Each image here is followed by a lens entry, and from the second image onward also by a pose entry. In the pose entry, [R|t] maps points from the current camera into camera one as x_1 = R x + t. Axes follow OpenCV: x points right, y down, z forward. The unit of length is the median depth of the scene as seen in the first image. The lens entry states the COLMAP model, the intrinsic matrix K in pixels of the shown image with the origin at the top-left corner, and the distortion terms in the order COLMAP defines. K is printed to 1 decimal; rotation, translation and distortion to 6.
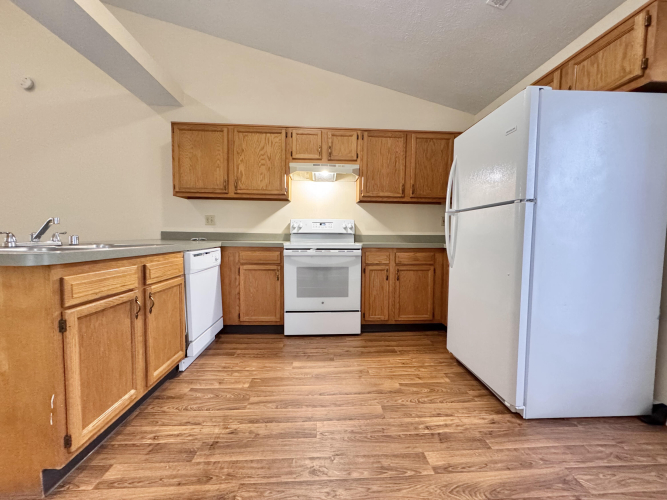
lens RADIAL K [[265.9, 0, 334.4], [0, 265.9, 250.8], [0, 0, 1]] dist [-0.001718, 0.000674]
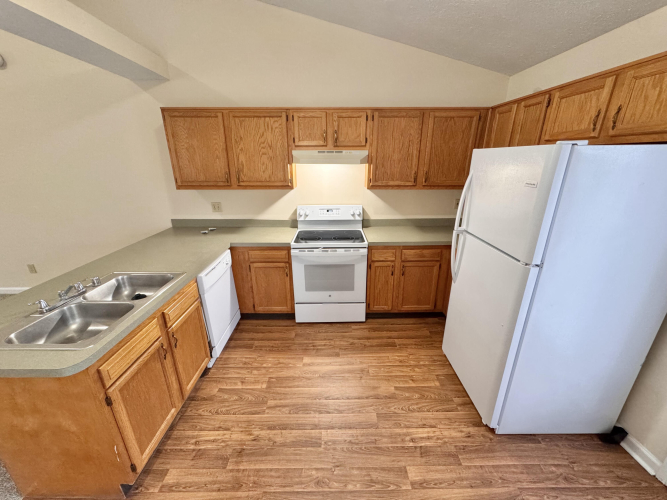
lens RADIAL K [[265.9, 0, 334.3], [0, 265.9, 252.9], [0, 0, 1]] dist [-0.001718, 0.000674]
pose [[0.998683, 0.003338, -0.051190, 0.042723], [0.010821, 0.961721, 0.273816, -0.410480], [0.050145, -0.274010, 0.960419, 0.038344]]
